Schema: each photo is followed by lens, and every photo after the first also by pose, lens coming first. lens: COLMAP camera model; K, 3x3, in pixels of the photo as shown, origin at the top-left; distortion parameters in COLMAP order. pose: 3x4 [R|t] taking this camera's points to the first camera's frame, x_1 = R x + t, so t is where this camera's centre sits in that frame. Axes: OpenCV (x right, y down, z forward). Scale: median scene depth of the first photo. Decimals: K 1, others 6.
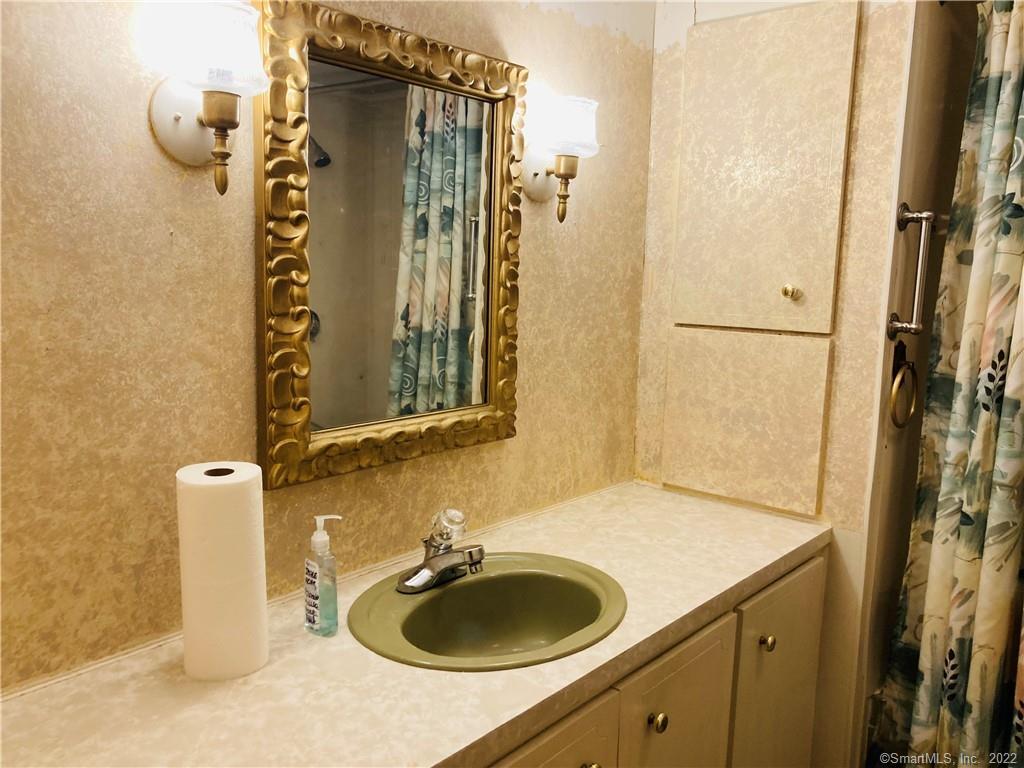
lens RADIAL K [[848.9, 0, 511.4], [0, 848.9, 391.0], [0, 0, 1]] dist [0.028898, -0.003775]
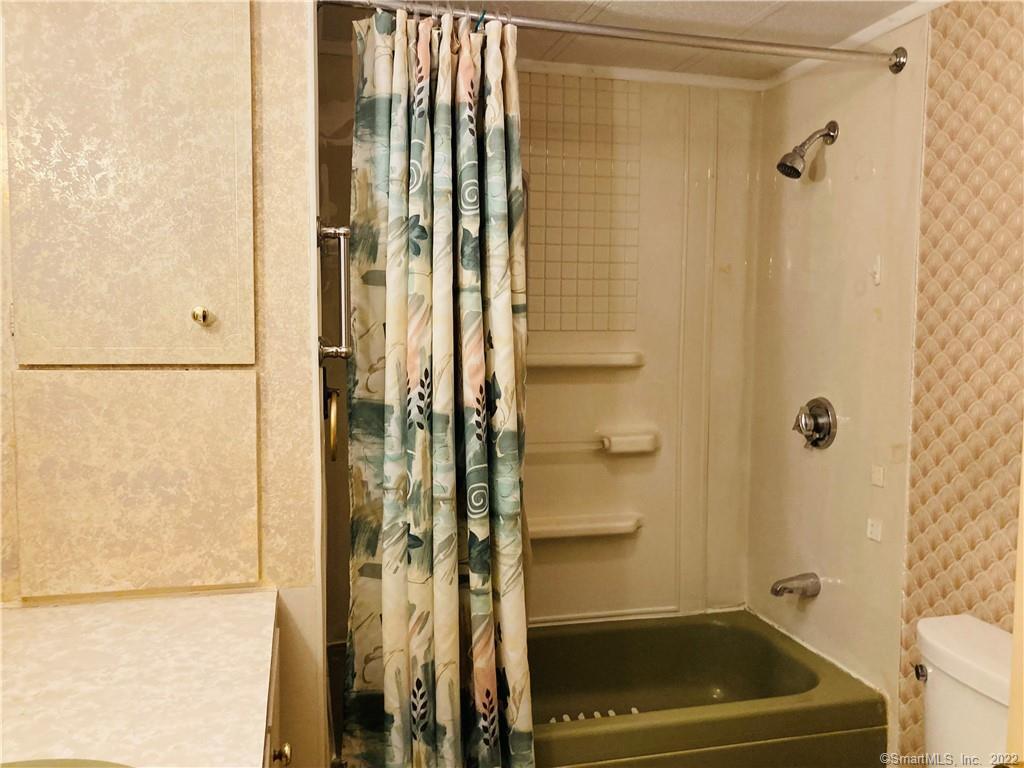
lens RADIAL K [[848.9, 0, 511.4], [0, 848.9, 391.0], [0, 0, 1]] dist [0.028898, -0.003775]
pose [[0.572020, -0.085170, 0.815806, -0.175766], [0.127606, 0.991725, 0.014063, -0.020206], [-0.810253, 0.096057, 0.578155, 0.309997]]
